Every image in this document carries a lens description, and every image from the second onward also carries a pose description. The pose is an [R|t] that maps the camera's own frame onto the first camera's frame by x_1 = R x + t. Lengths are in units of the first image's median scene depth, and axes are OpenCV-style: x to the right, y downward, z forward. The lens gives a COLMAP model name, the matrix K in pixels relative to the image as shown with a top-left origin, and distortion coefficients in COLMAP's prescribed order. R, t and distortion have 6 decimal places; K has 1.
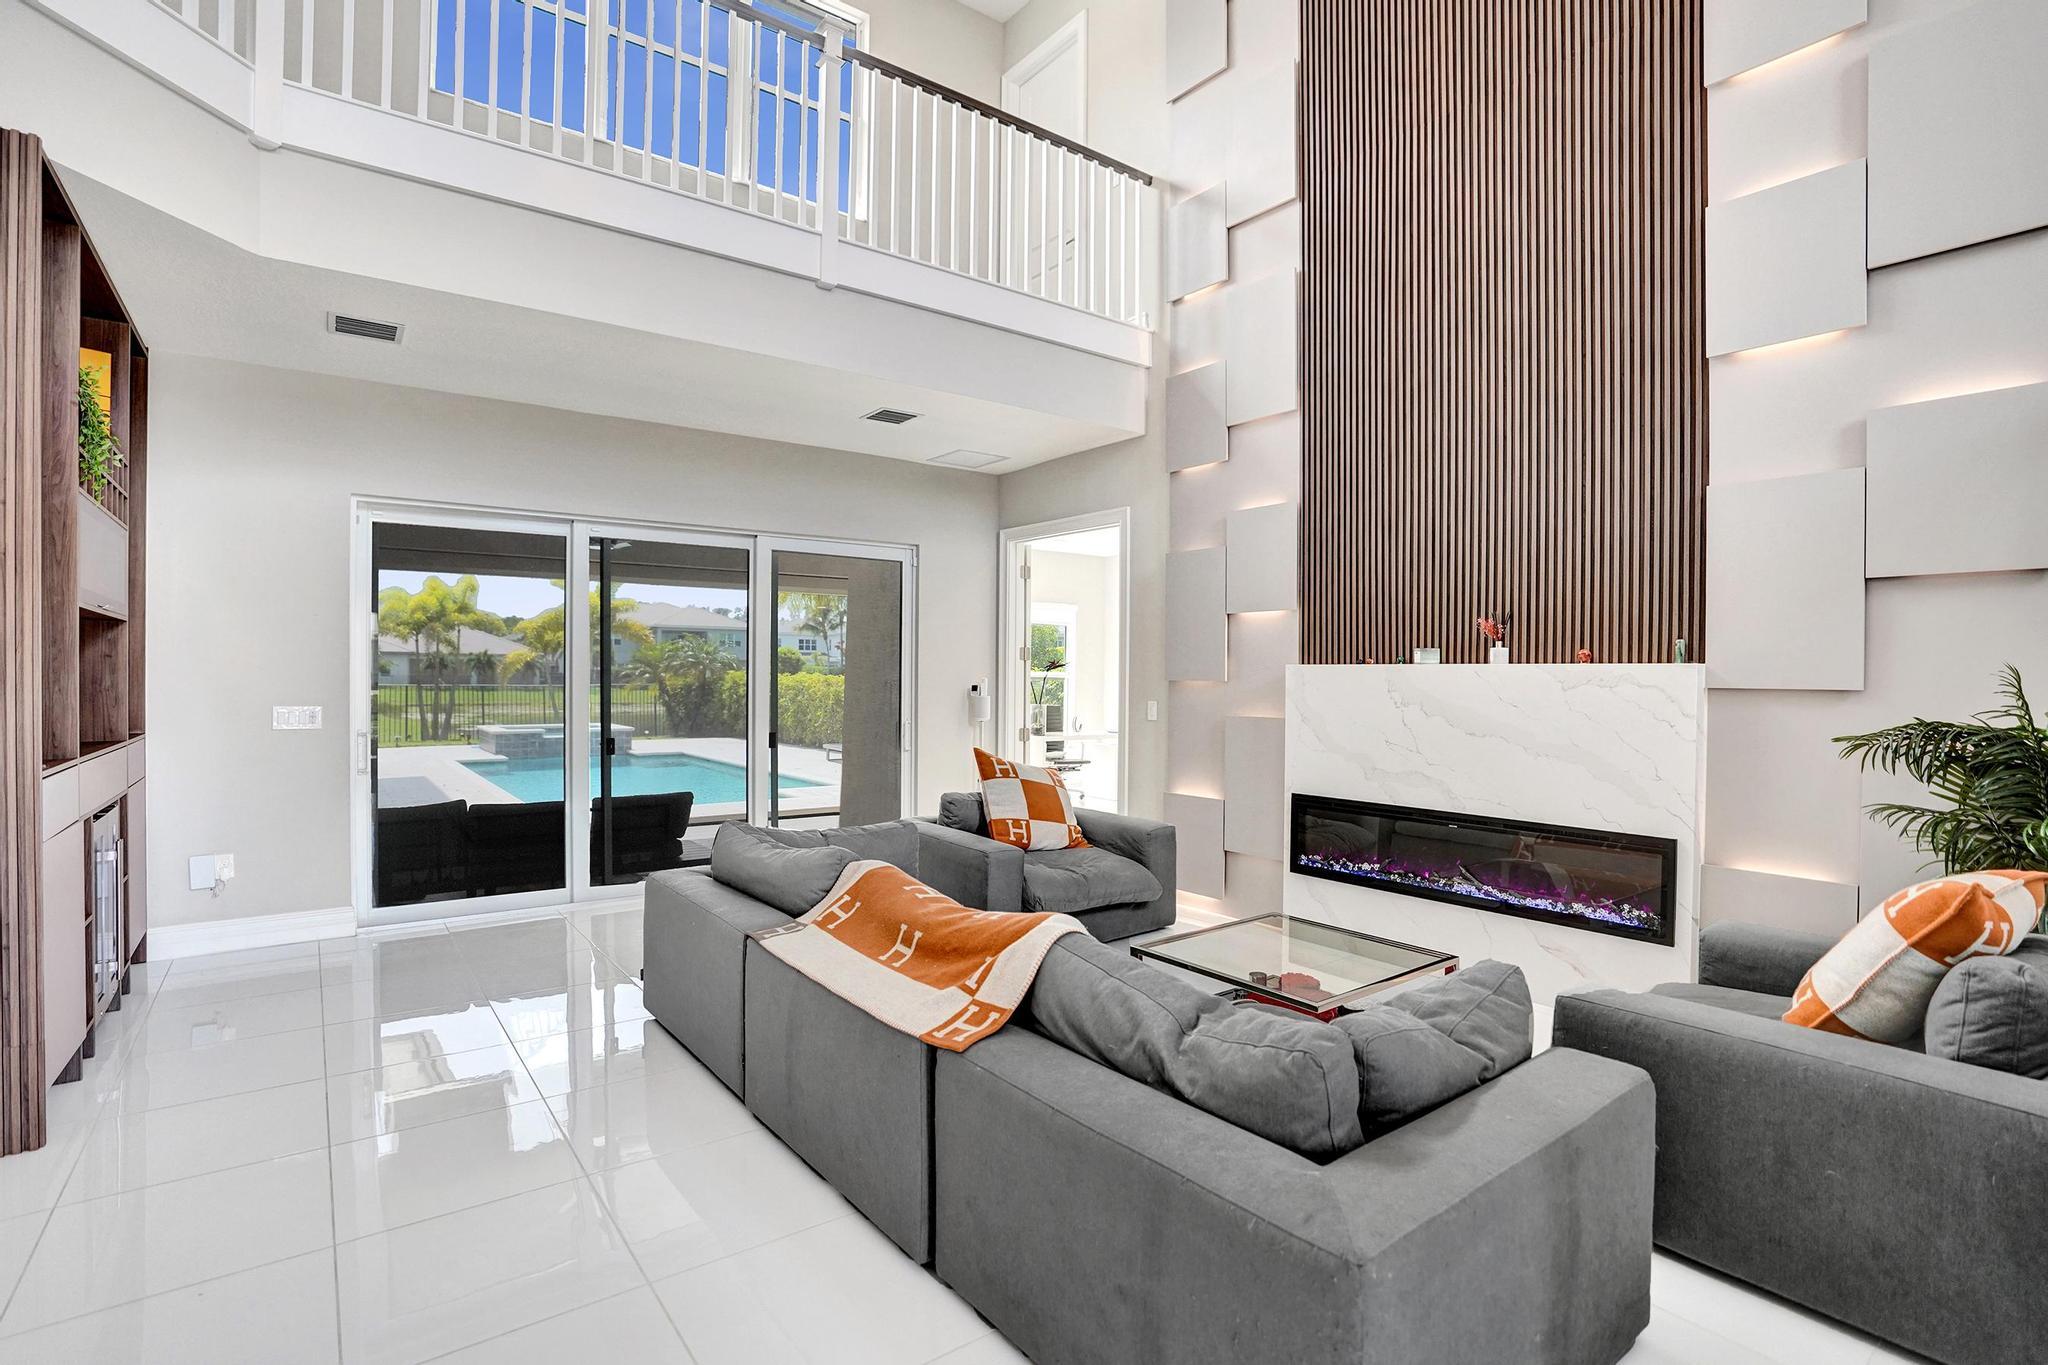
lens RADIAL K [[982.3, 0, 1038.3], [0, 982.3, 683.9], [0, 0, 1]] dist [-0.069276, 0.028129]
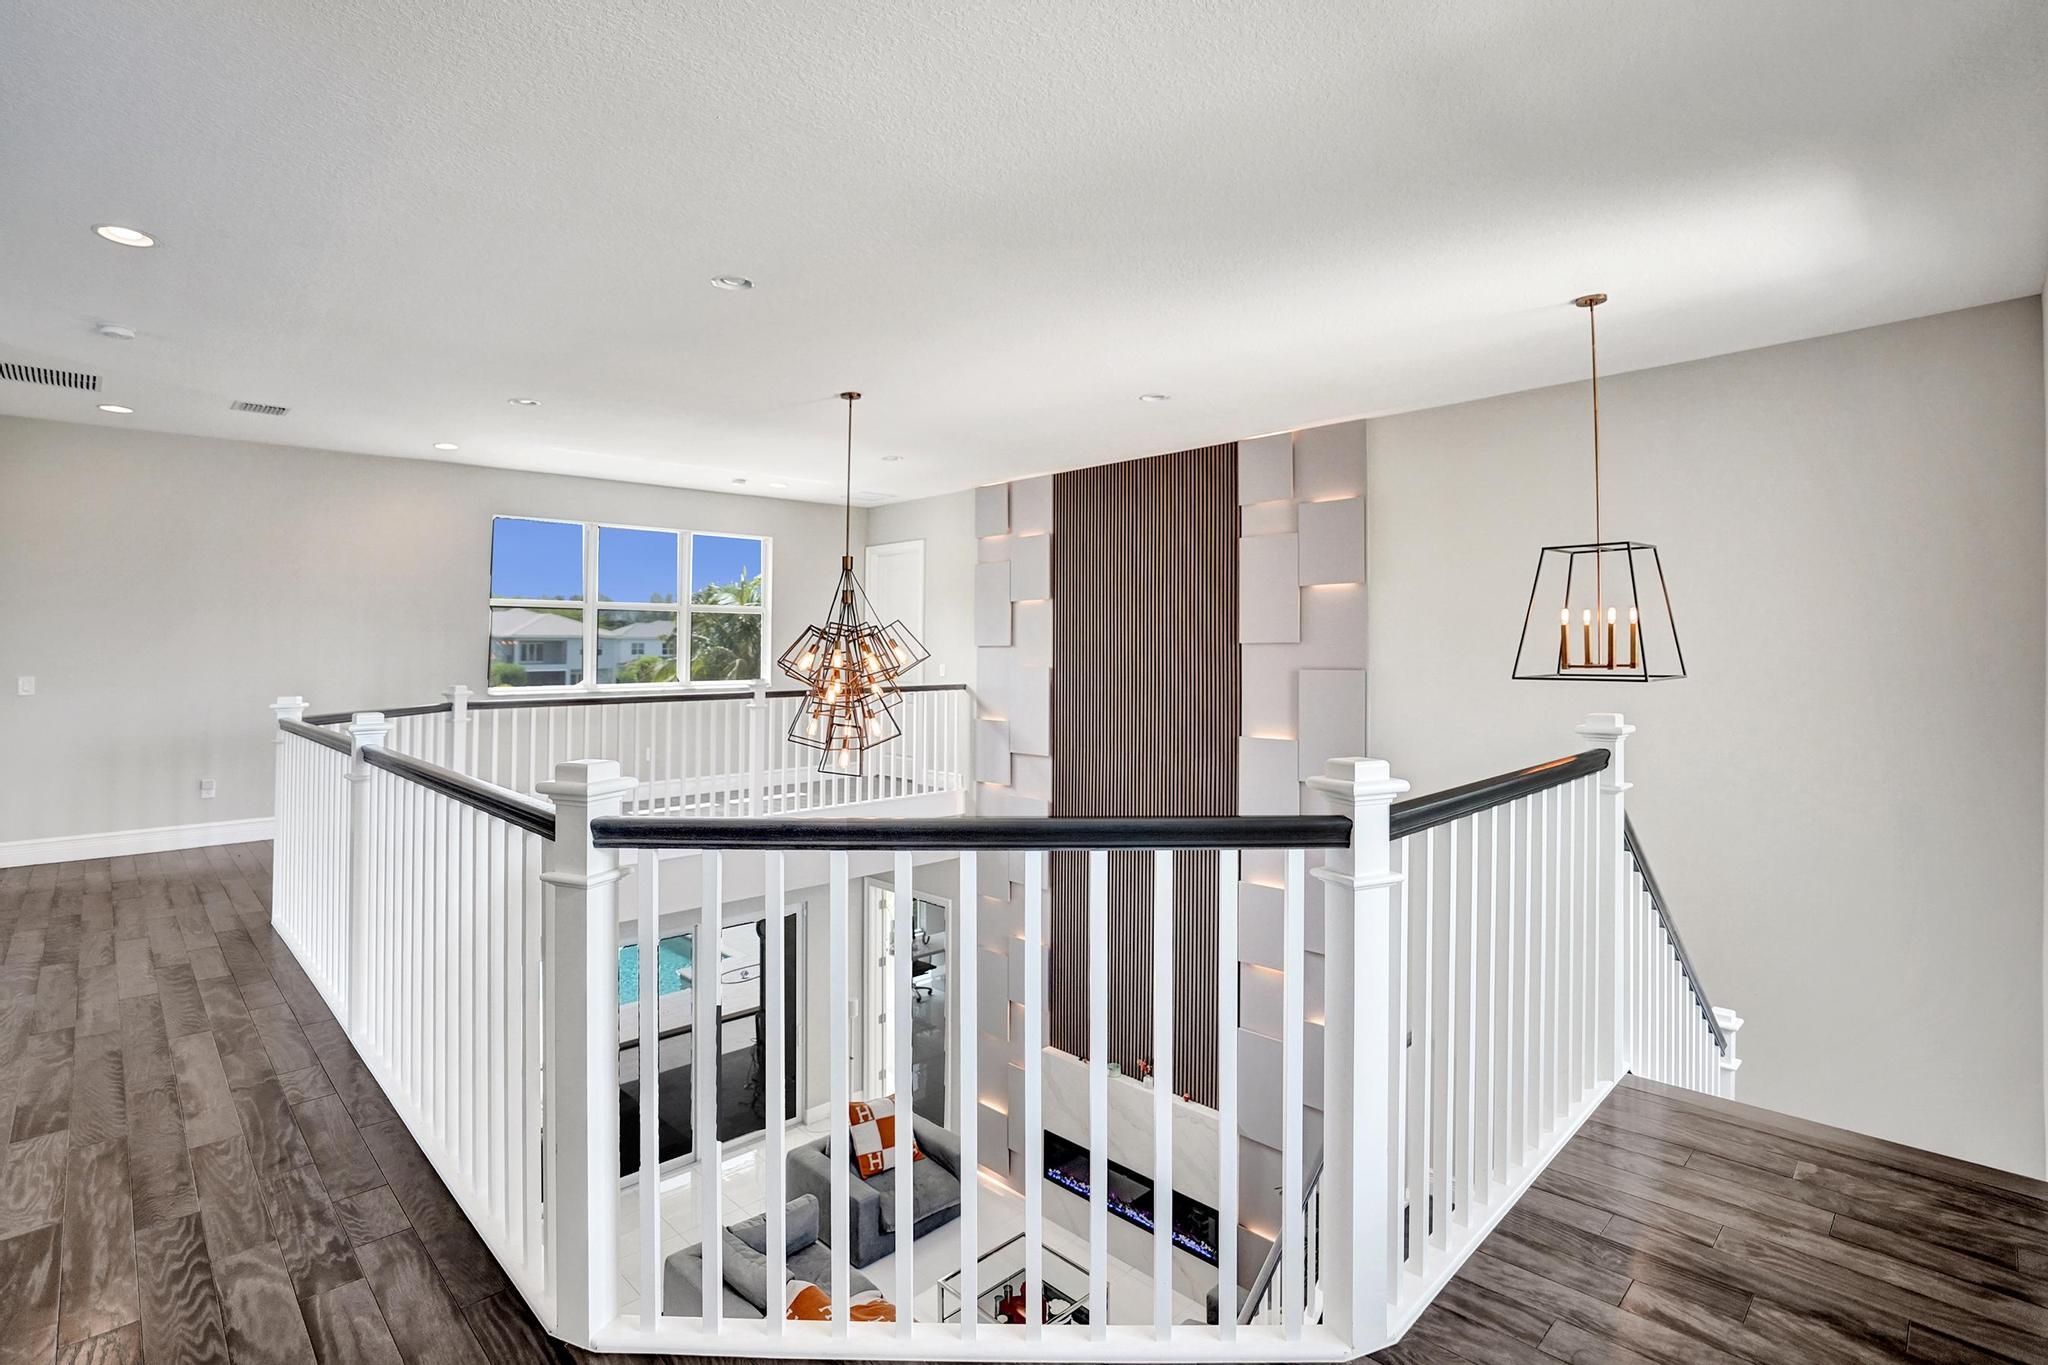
lens RADIAL K [[959.7, 0, 1014.1], [0, 959.7, 679.8], [0, 0, 1]] dist [-0.068806, 0.026706]
pose [[0.993614, 0.003454, 0.112777, 0.036007], [0.000036, 0.999521, -0.030933, -0.758593], [-0.112829, 0.030740, 0.993139, -0.757356]]
